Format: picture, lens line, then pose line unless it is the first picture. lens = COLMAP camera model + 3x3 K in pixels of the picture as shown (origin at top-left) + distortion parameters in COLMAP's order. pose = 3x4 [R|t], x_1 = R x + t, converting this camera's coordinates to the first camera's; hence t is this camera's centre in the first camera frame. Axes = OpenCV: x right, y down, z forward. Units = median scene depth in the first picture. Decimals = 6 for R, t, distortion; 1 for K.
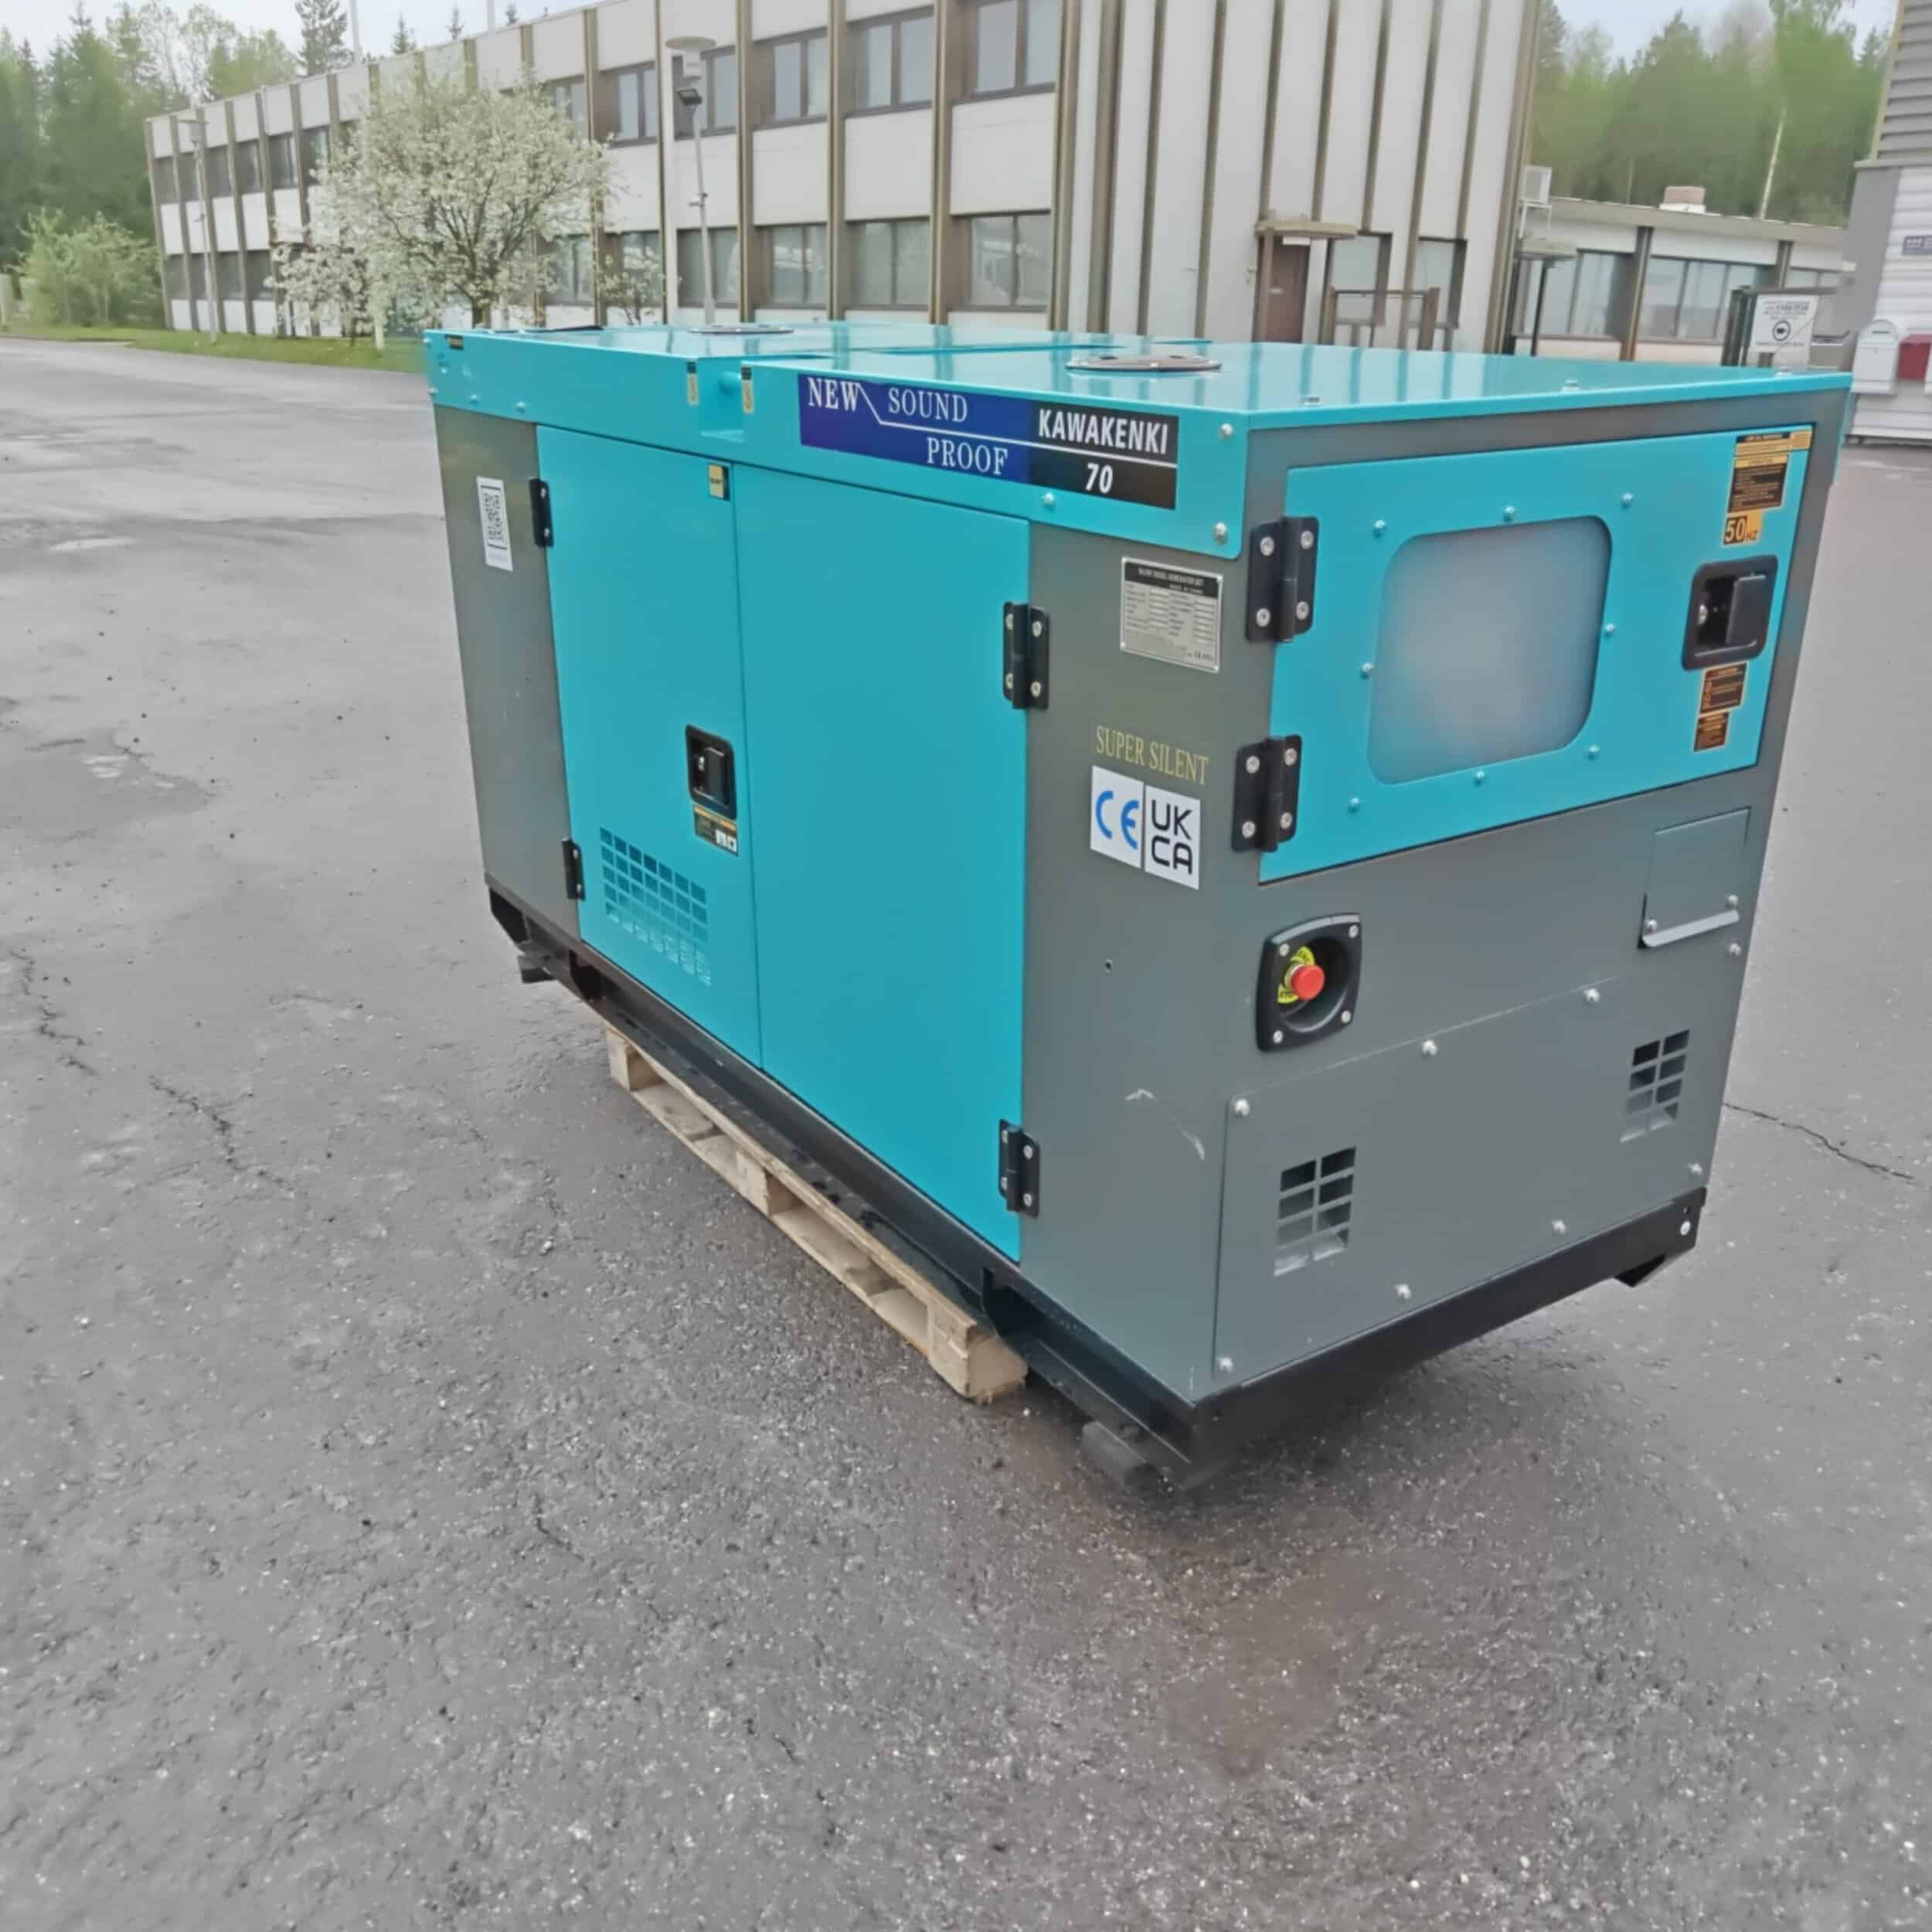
lens RADIAL K [[1769.9, 0, 966.0], [0, 1769.9, 966.0], [0, 0, 1]] dist [0.069289, -0.062062]
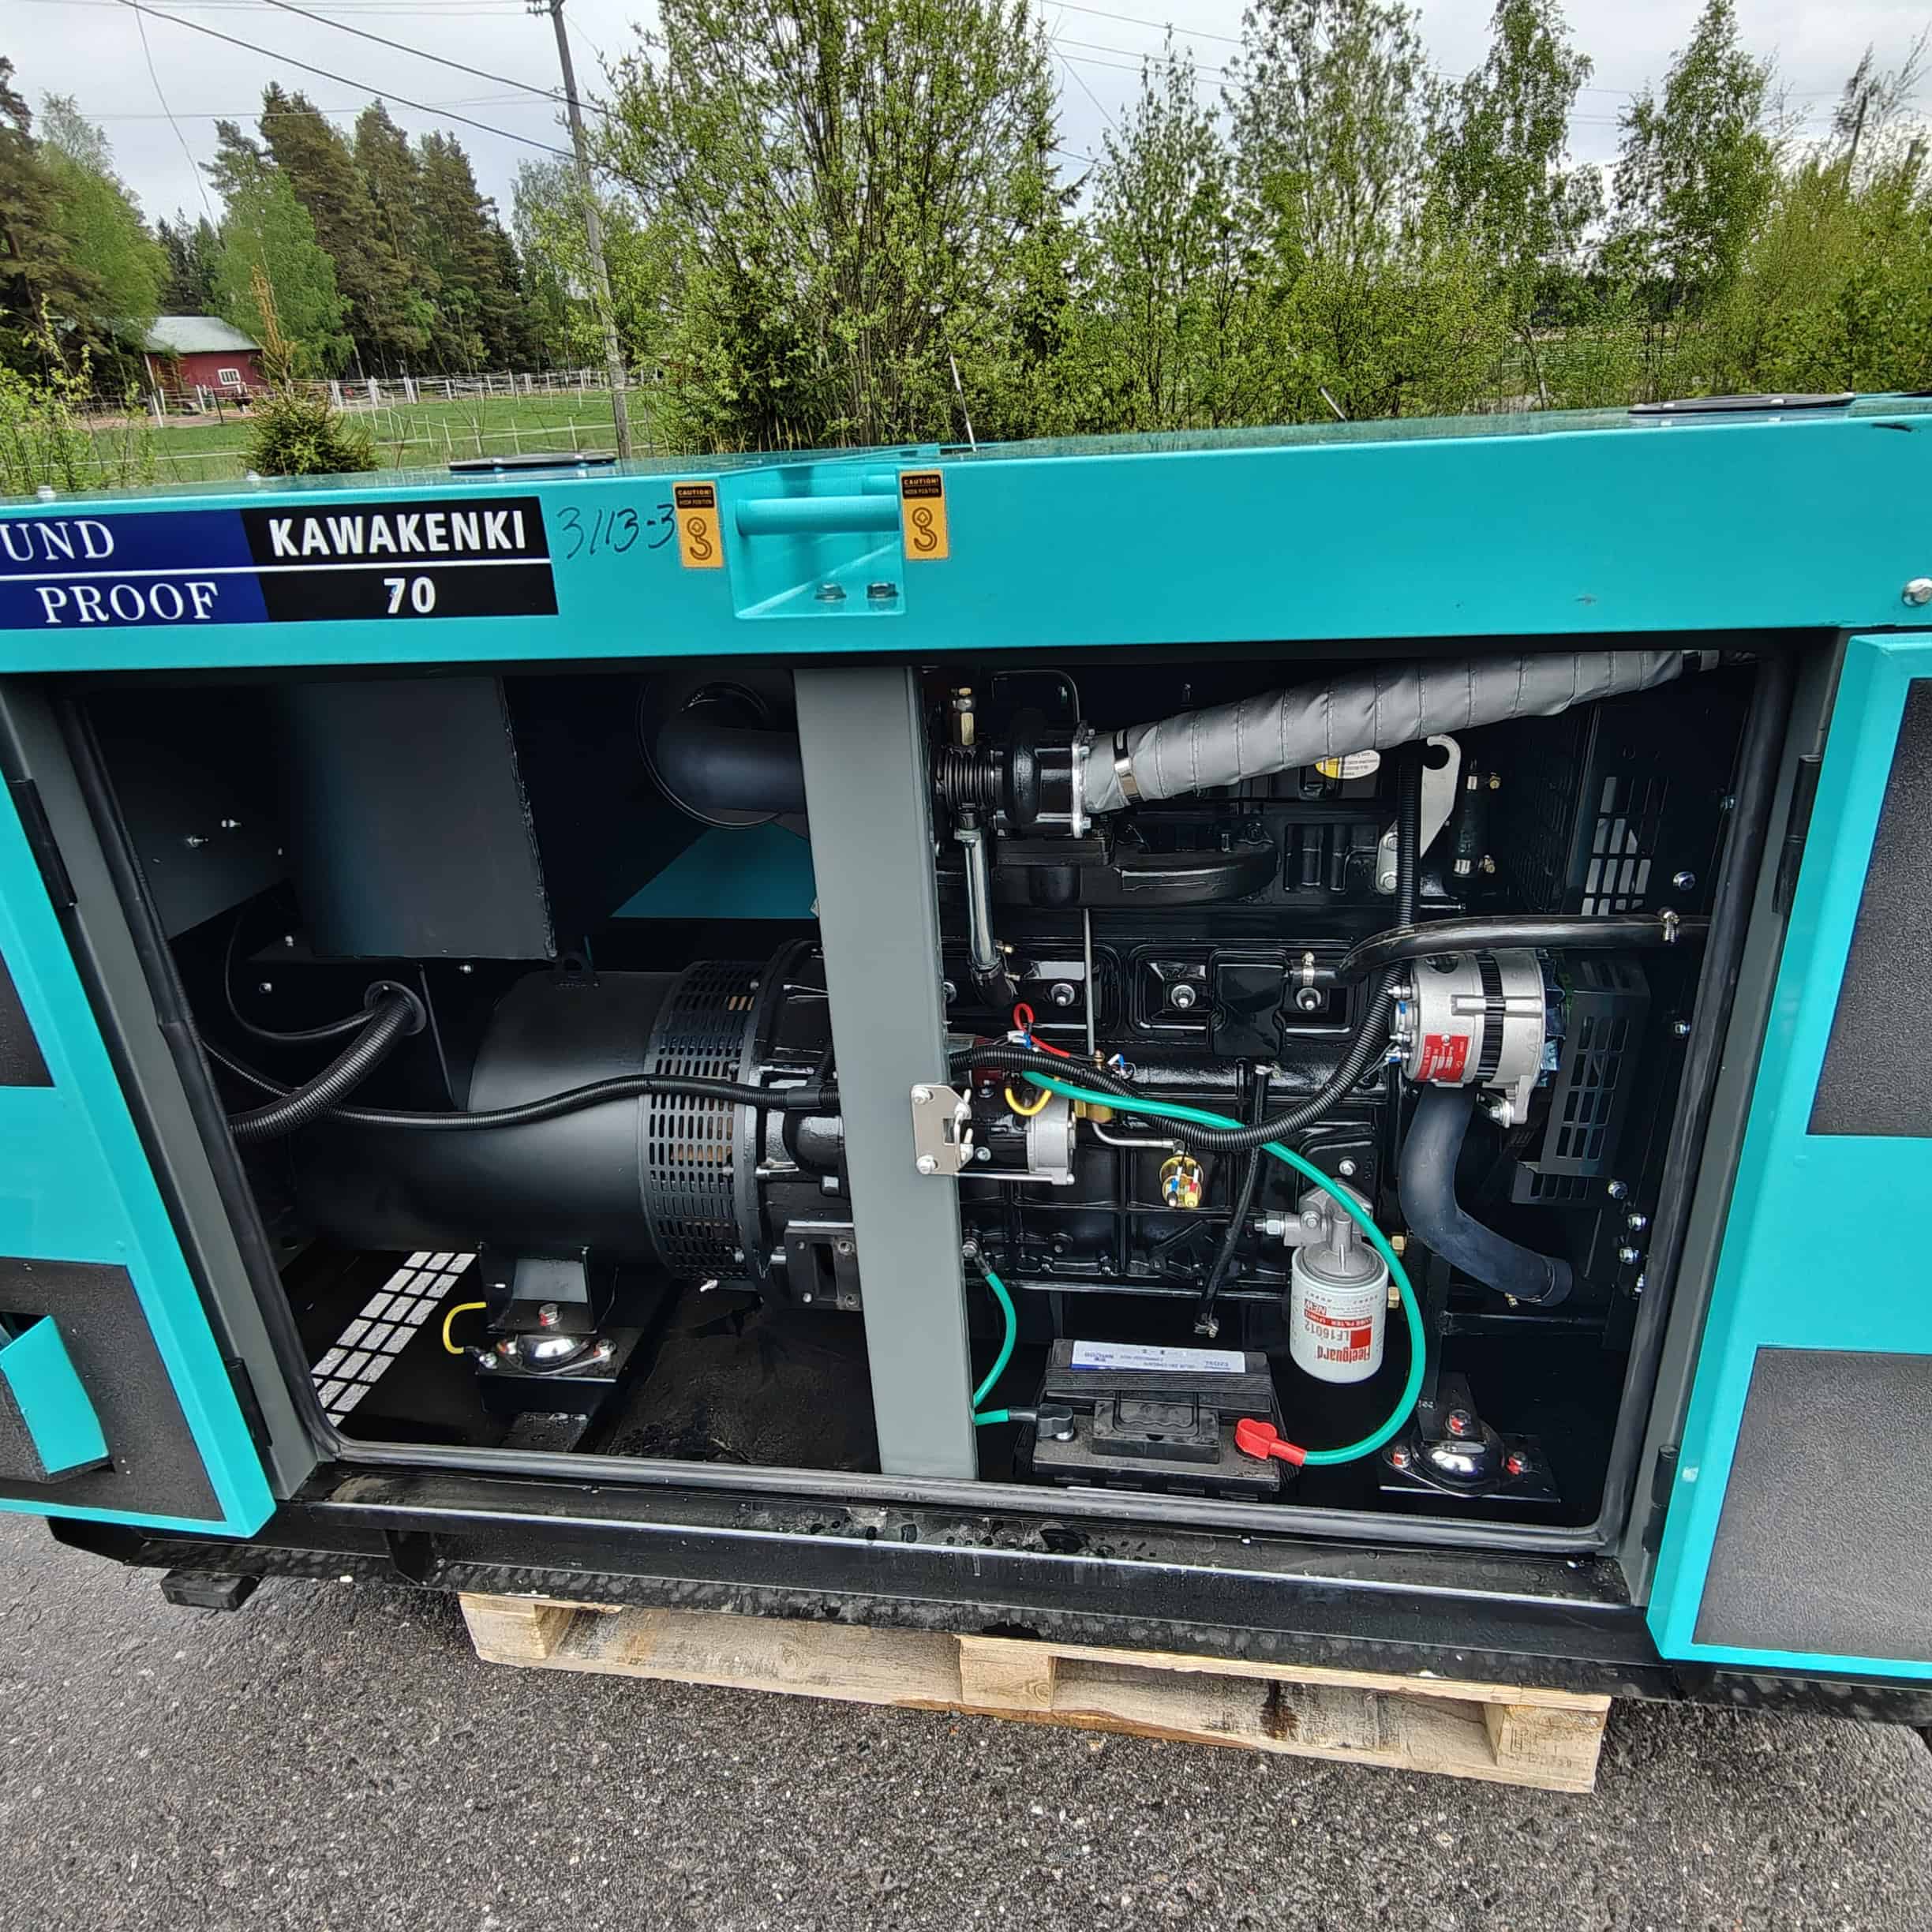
lens RADIAL K [[1302.0, 0, 937.0], [0, 1302.0, 971.2], [0, 0, 1]] dist [0.006259, 0.002971]
pose [[0.669354, -0.333080, 0.664096, -0.188277], [0.322899, 0.935457, 0.143726, -0.119231], [-0.669105, 0.118232, 0.733703, 0.416611]]
